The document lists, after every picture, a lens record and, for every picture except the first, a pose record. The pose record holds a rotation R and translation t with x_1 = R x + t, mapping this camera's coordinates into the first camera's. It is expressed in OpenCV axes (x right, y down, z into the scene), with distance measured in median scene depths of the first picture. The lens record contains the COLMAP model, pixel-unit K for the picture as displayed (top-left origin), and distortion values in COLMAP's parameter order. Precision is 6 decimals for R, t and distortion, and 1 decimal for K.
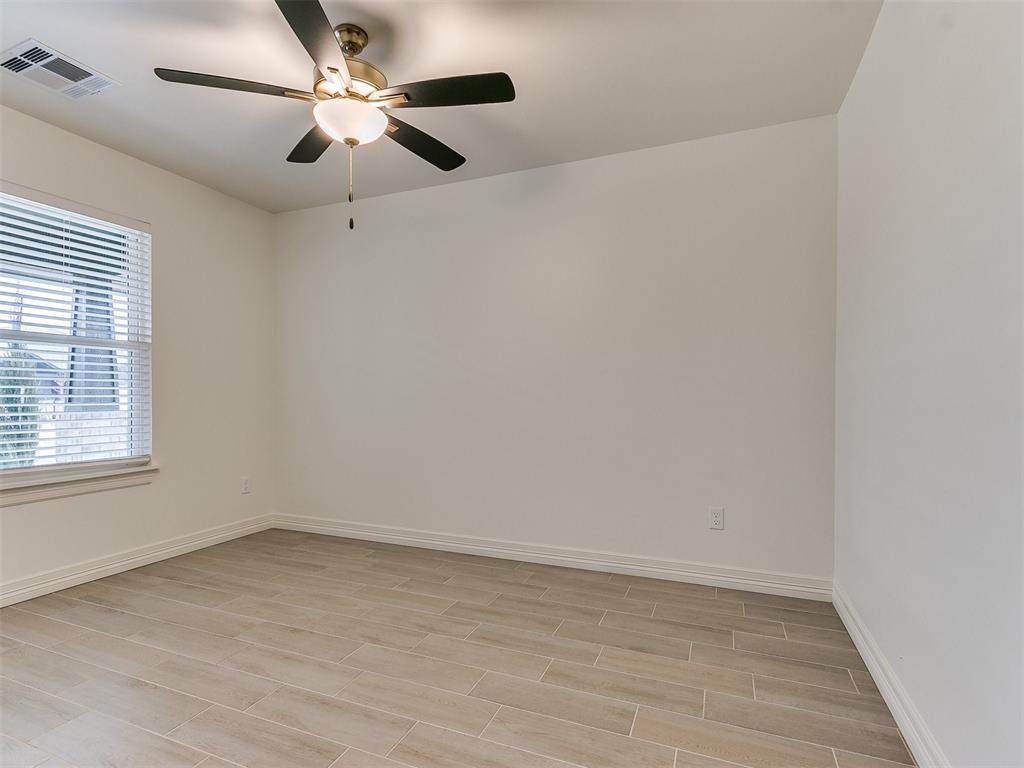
lens RADIAL K [[537.4, 0, 492.6], [0, 537.4, 393.7], [0, 0, 1]] dist [0.000999, -0.001359]
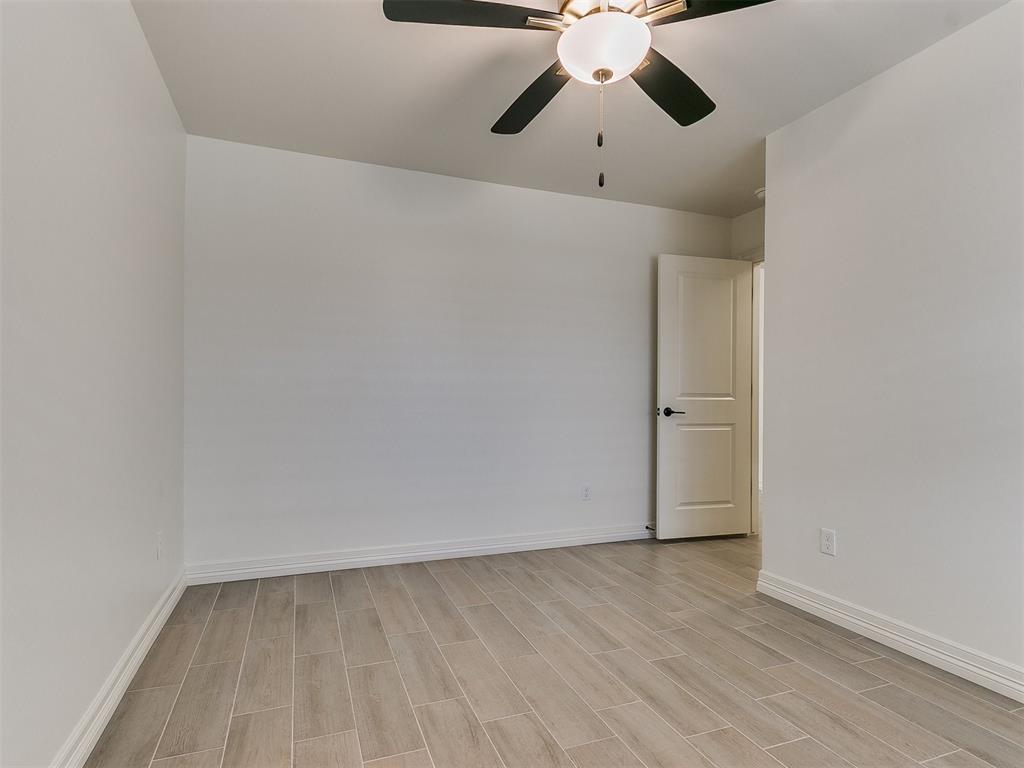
lens RADIAL K [[537.4, 0, 492.6], [0, 537.4, 393.7], [0, 0, 1]] dist [0.000999, -0.001359]
pose [[-0.692394, -0.004014, 0.721508, -0.713940], [-0.013057, 0.999890, -0.006967, 0.004289], [-0.721401, -0.014244, -0.692371, 1.646661]]
